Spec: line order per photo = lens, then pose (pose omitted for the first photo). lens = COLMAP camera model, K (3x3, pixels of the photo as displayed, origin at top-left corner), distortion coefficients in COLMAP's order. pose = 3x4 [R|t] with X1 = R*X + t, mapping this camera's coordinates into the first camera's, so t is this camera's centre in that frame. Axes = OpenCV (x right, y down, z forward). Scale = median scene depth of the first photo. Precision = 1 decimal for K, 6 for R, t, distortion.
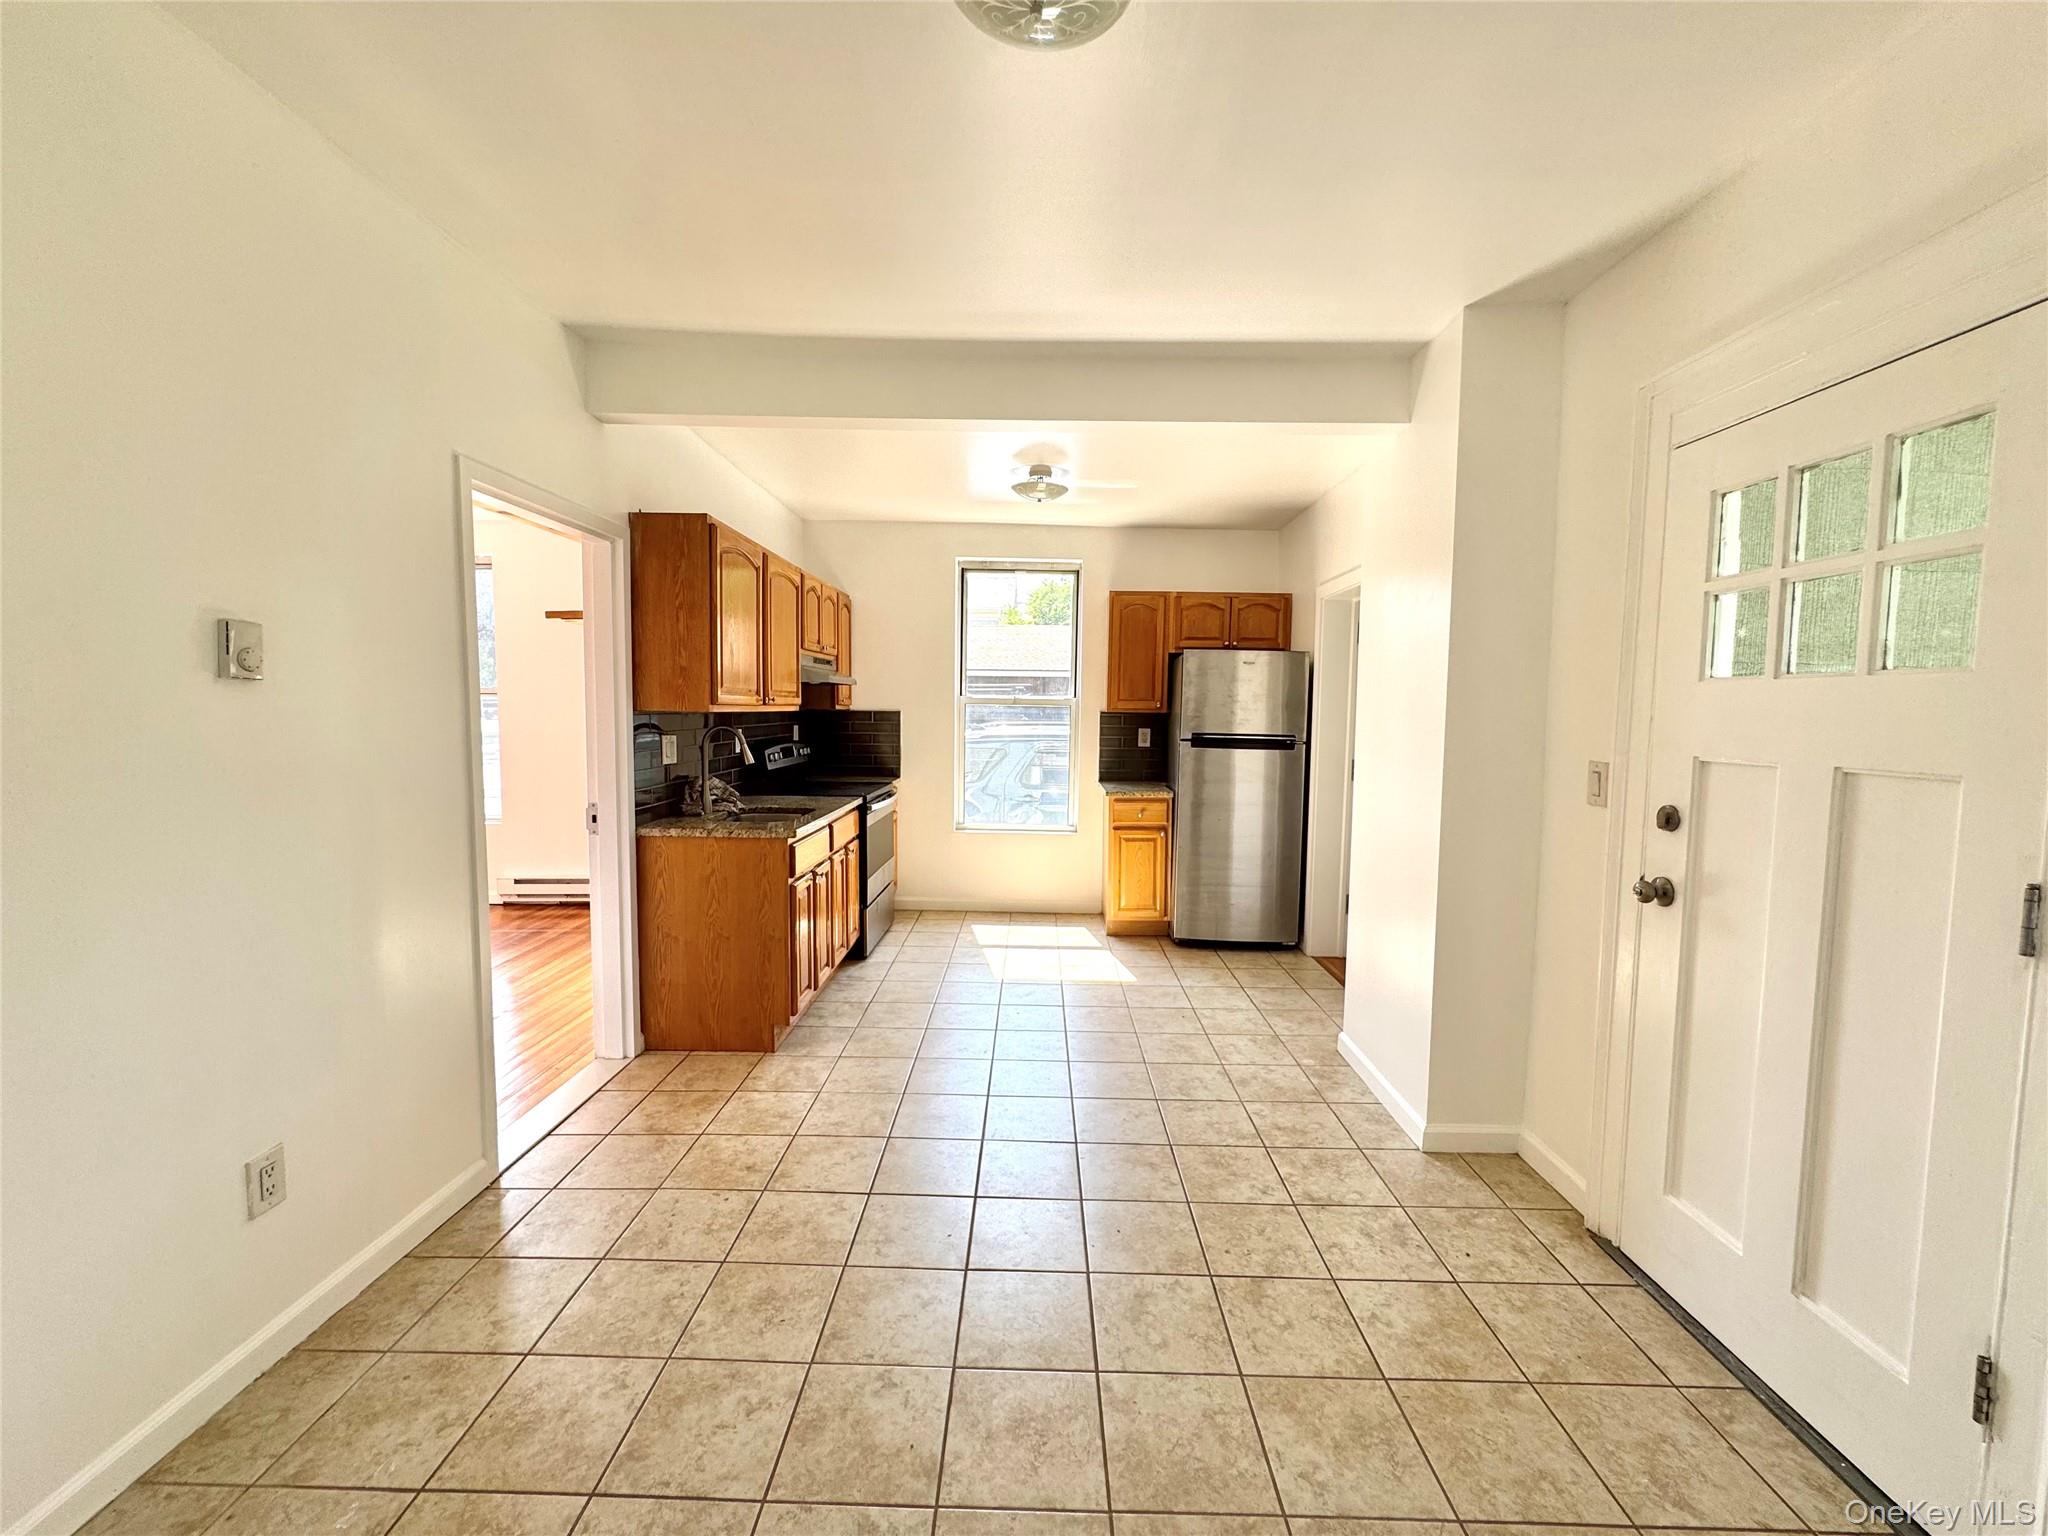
lens RADIAL K [[816.7, 0, 1024.0], [0, 816.7, 768.0], [0, 0, 1]] dist [-0.001987, 0.000682]
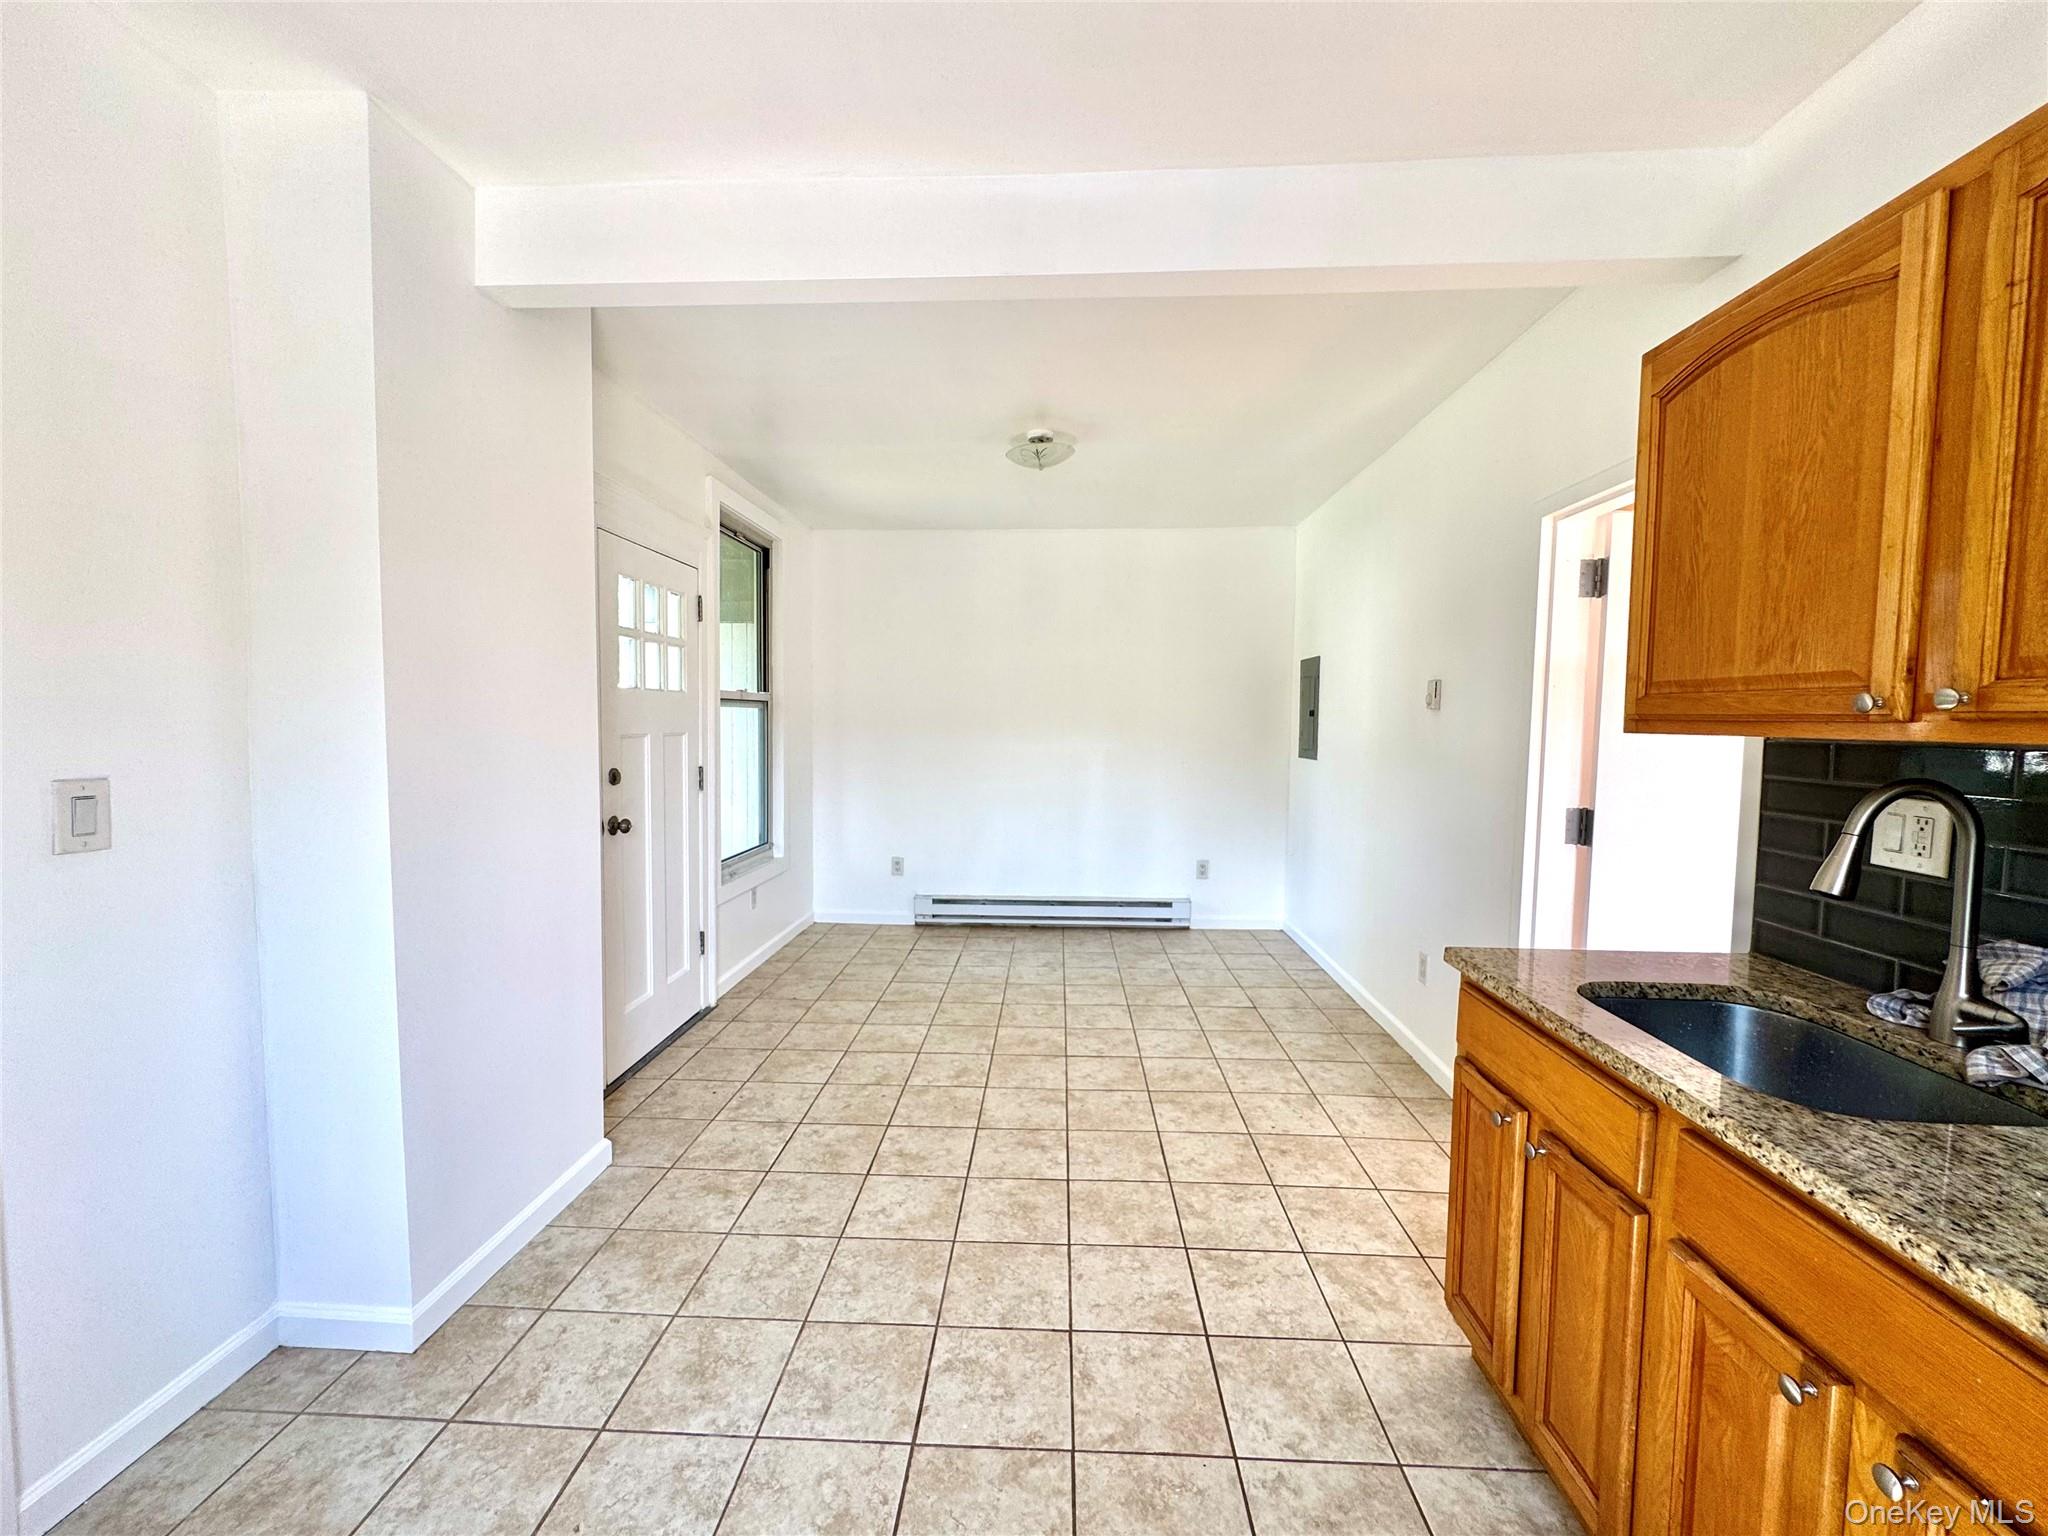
lens RADIAL K [[816.7, 0, 1024.0], [0, 816.7, 768.0], [0, 0, 1]] dist [-0.001987, 0.000682]
pose [[-0.999312, -0.024373, 0.027958, -0.013934], [-0.020391, 0.990665, 0.134784, -0.119523], [-0.030982, 0.134121, -0.990481, 1.685255]]
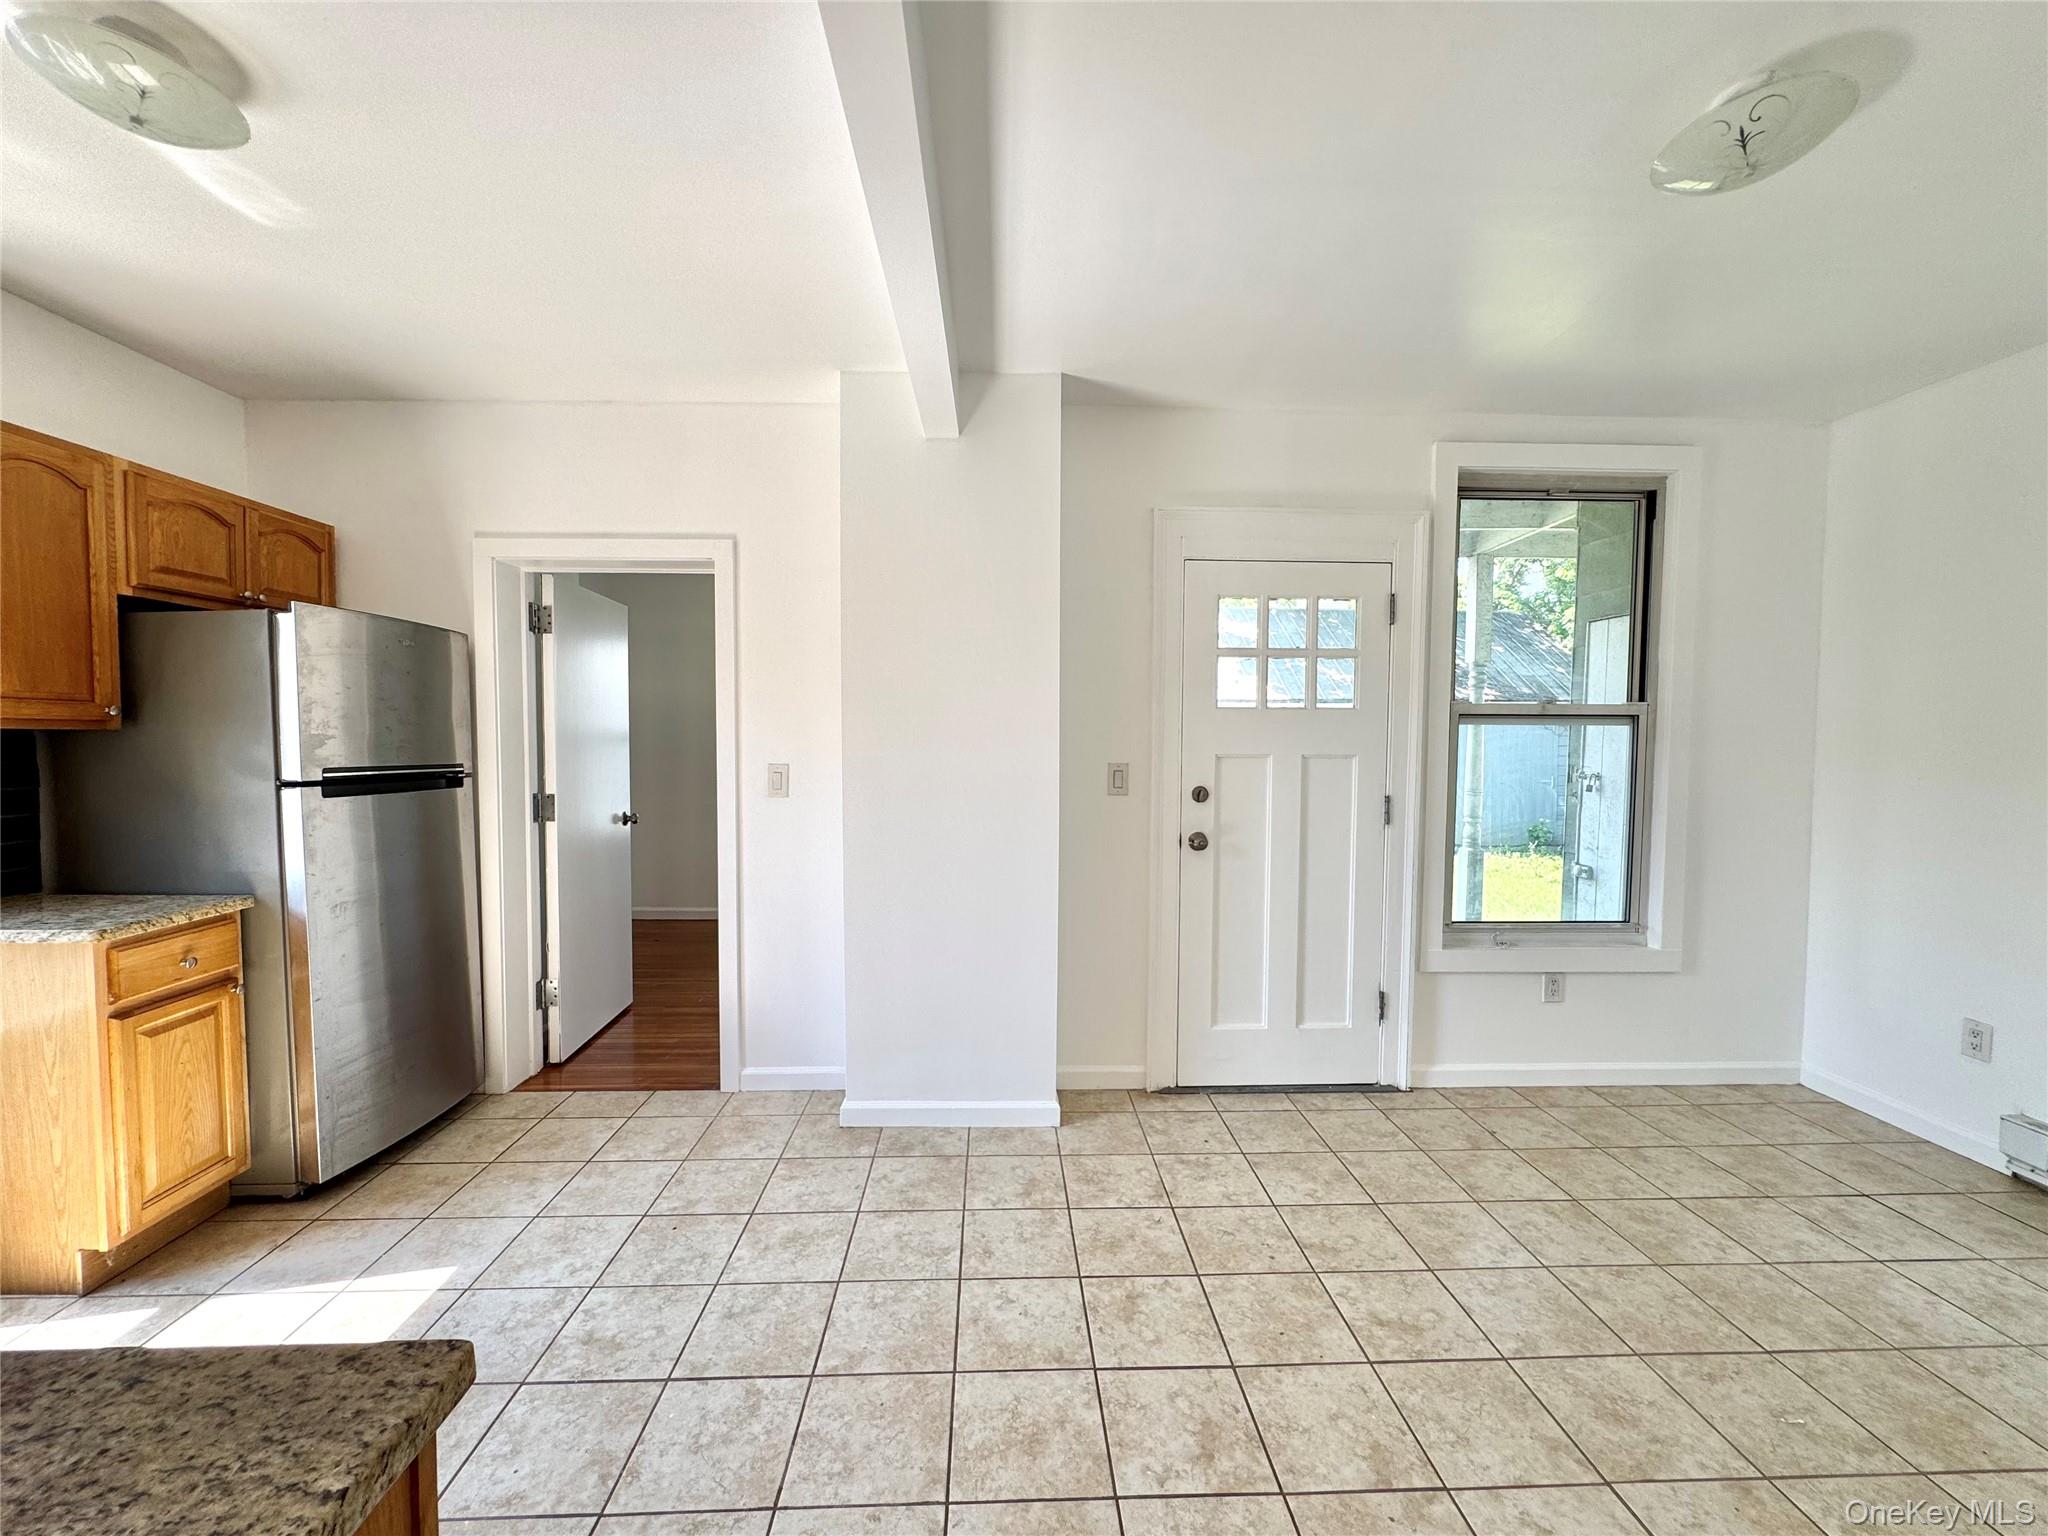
lens RADIAL K [[816.7, 0, 1024.0], [0, 816.7, 768.0], [0, 0, 1]] dist [-0.001987, 0.000682]
pose [[-0.052713, -0.048582, 0.997427, -0.522604], [0.069177, 0.996239, 0.052180, -0.064448], [-0.996211, 0.071750, -0.049154, 0.956720]]
